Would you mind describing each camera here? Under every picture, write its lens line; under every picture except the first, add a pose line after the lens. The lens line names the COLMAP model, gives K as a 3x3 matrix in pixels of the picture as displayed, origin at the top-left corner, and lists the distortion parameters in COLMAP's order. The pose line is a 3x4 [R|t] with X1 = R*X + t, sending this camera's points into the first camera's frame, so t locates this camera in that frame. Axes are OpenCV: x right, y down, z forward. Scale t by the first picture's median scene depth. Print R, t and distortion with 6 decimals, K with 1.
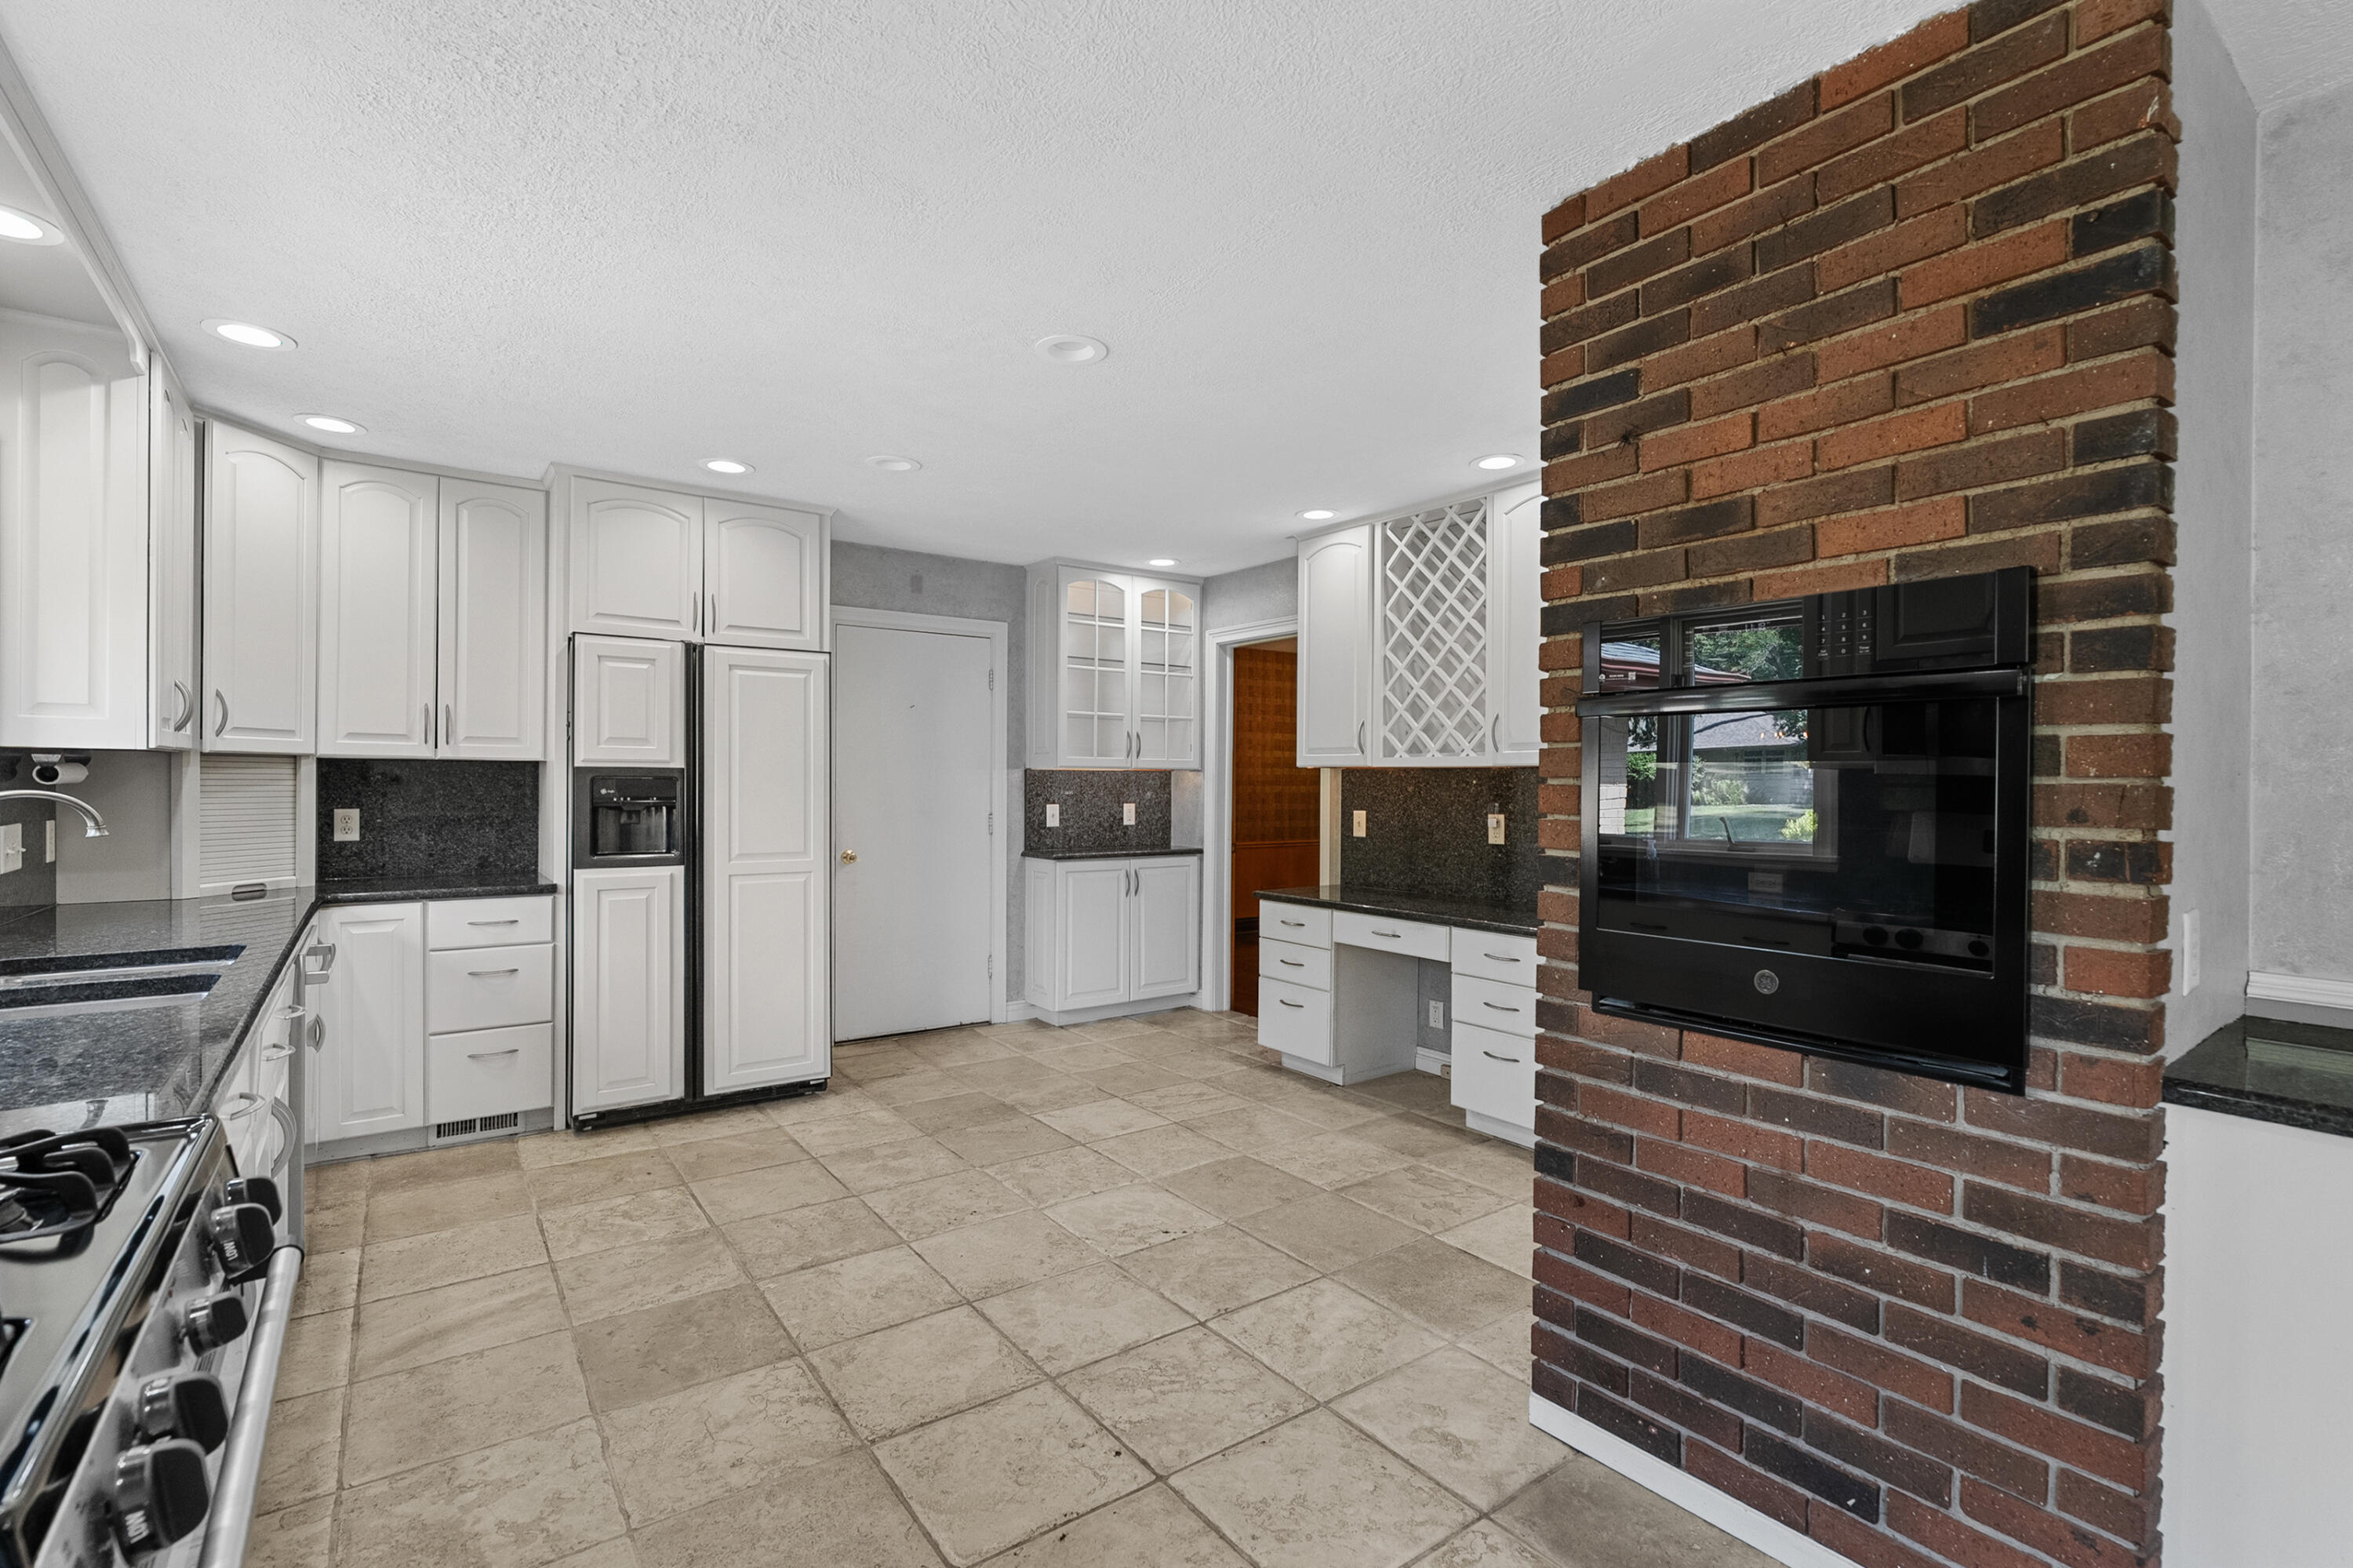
lens RADIAL K [[1060.3, 0, 1176.5], [0, 1060.3, 784.0], [0, 0, 1]] dist [-0.005798, 0.000216]
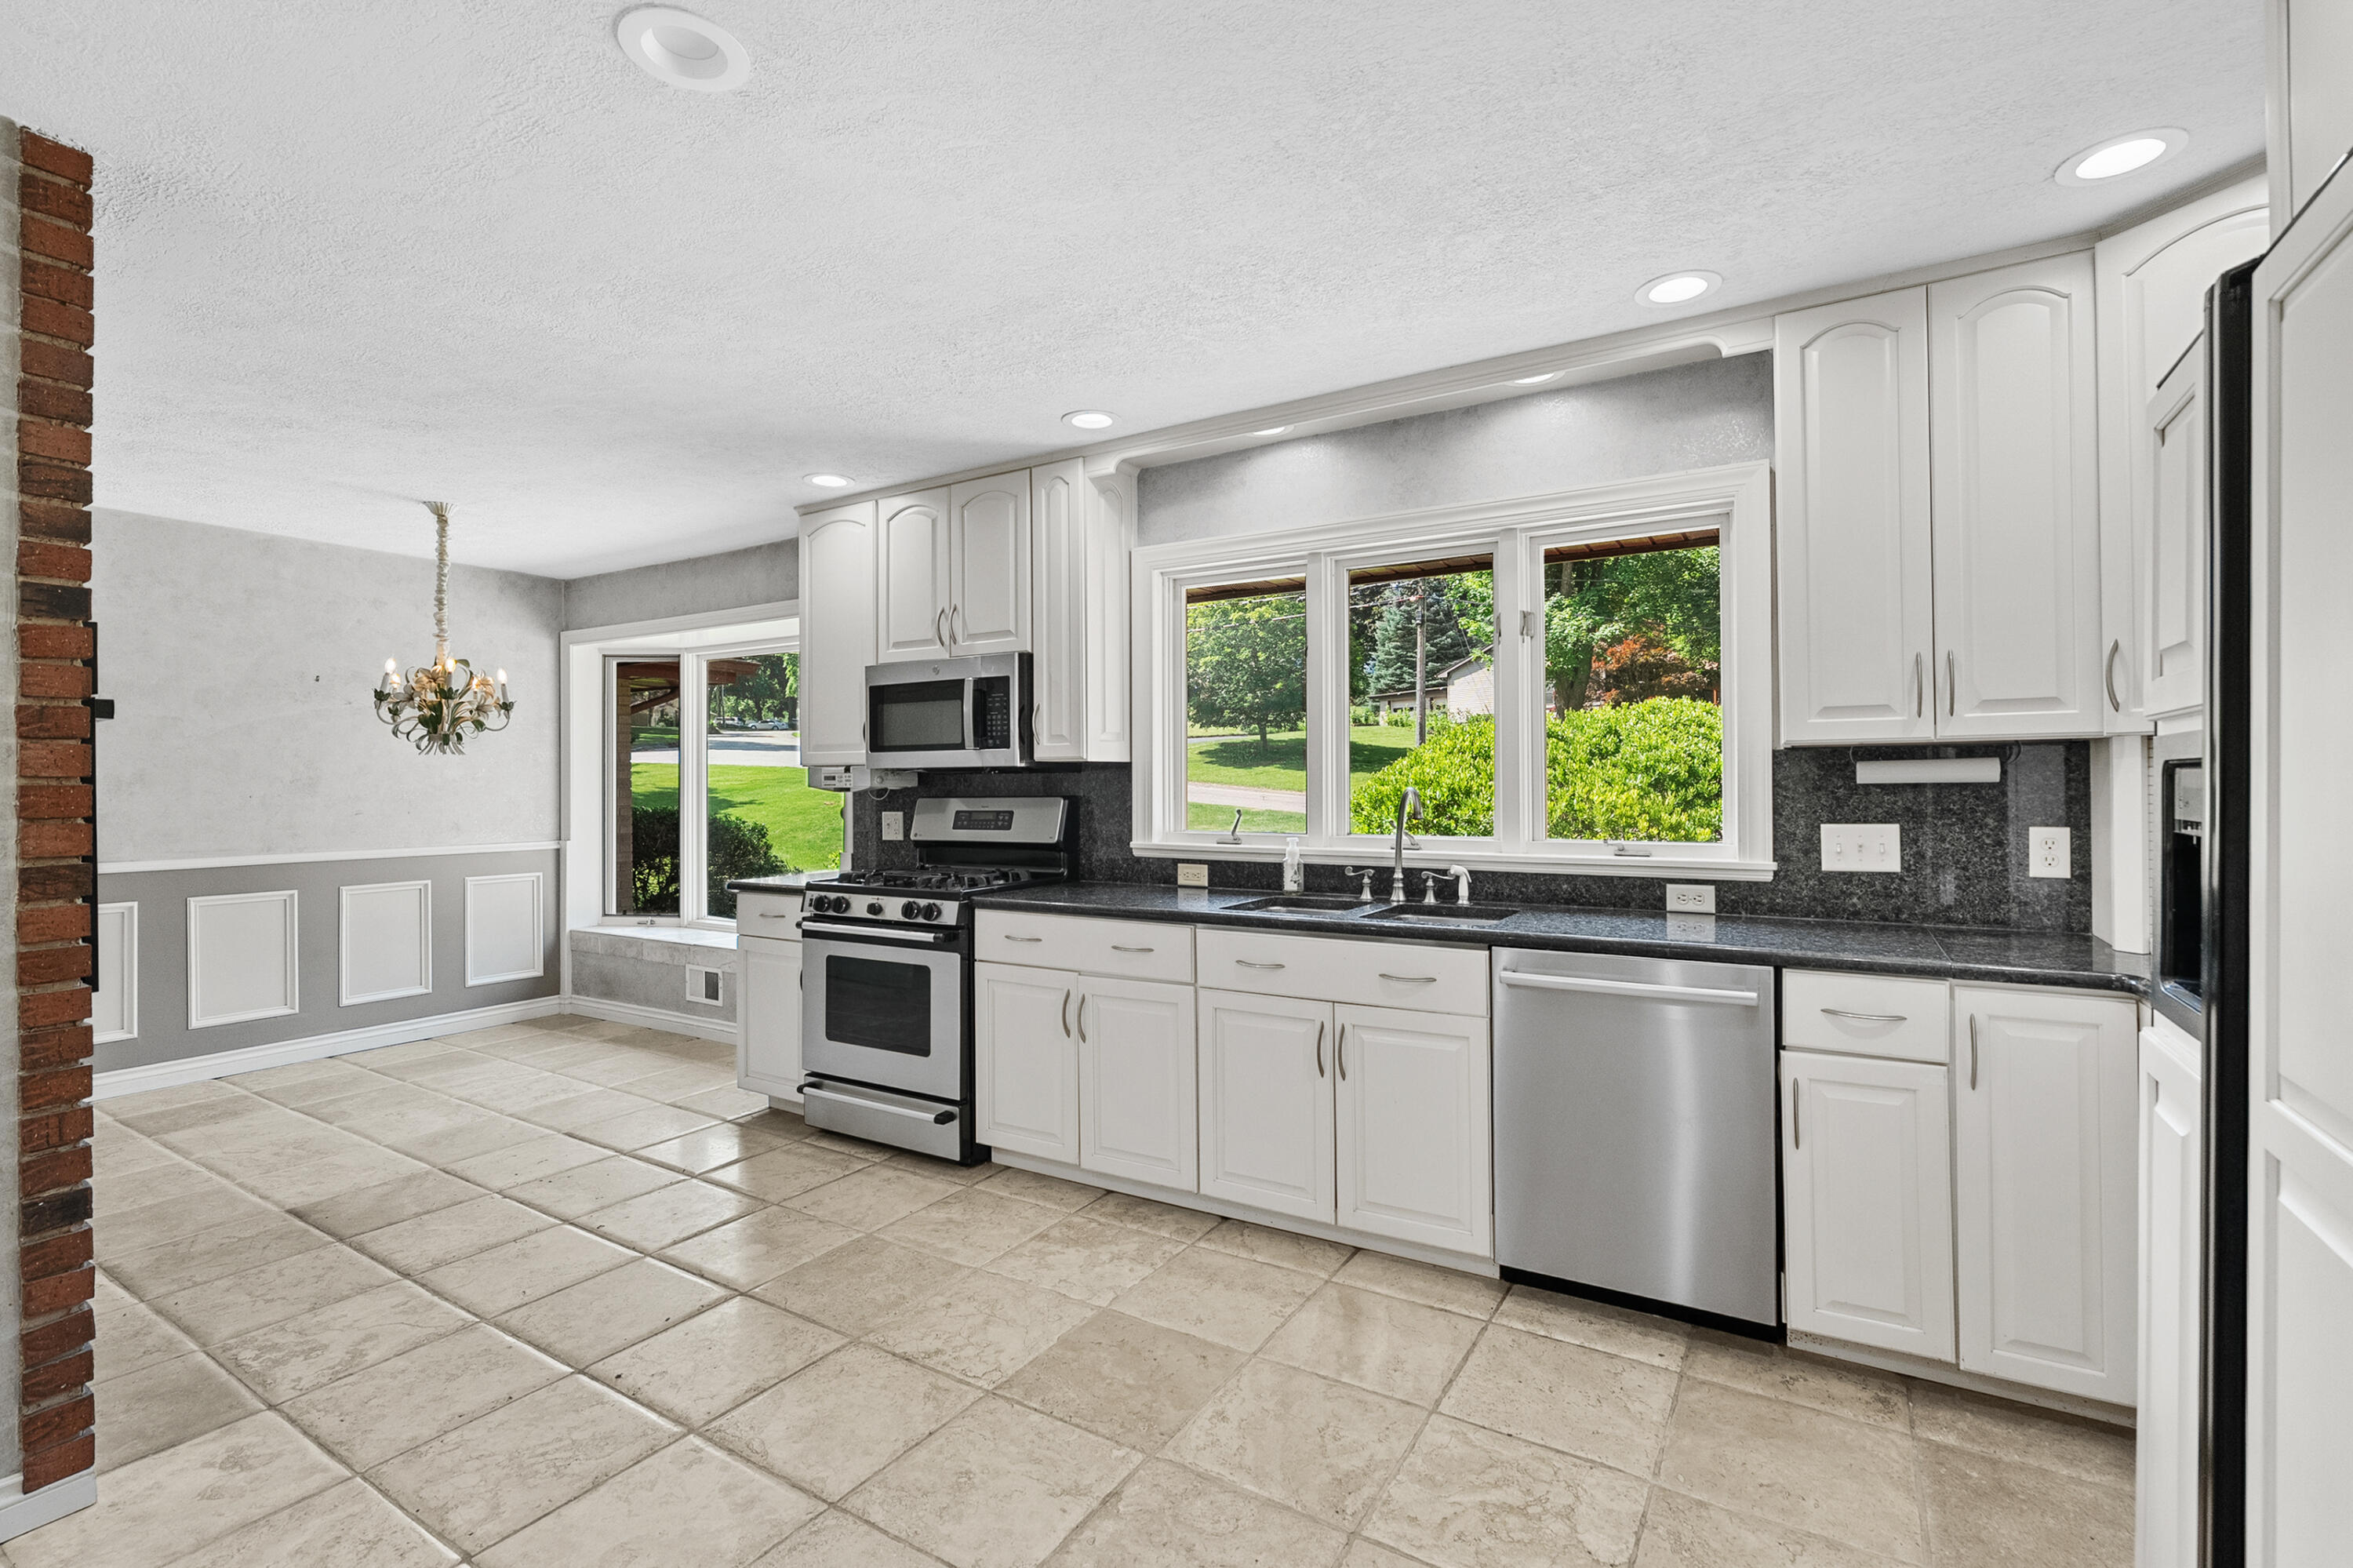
lens RADIAL K [[1057.9, 0, 1172.3], [0, 1057.9, 767.3], [0, 0, 1]] dist [-0.001760, 0.000100]
pose [[-0.928521, -0.004362, -0.371254, -0.099312], [0.000967, 0.999899, -0.014166, -0.000811], [0.371279, -0.013513, -0.928423, 1.238044]]
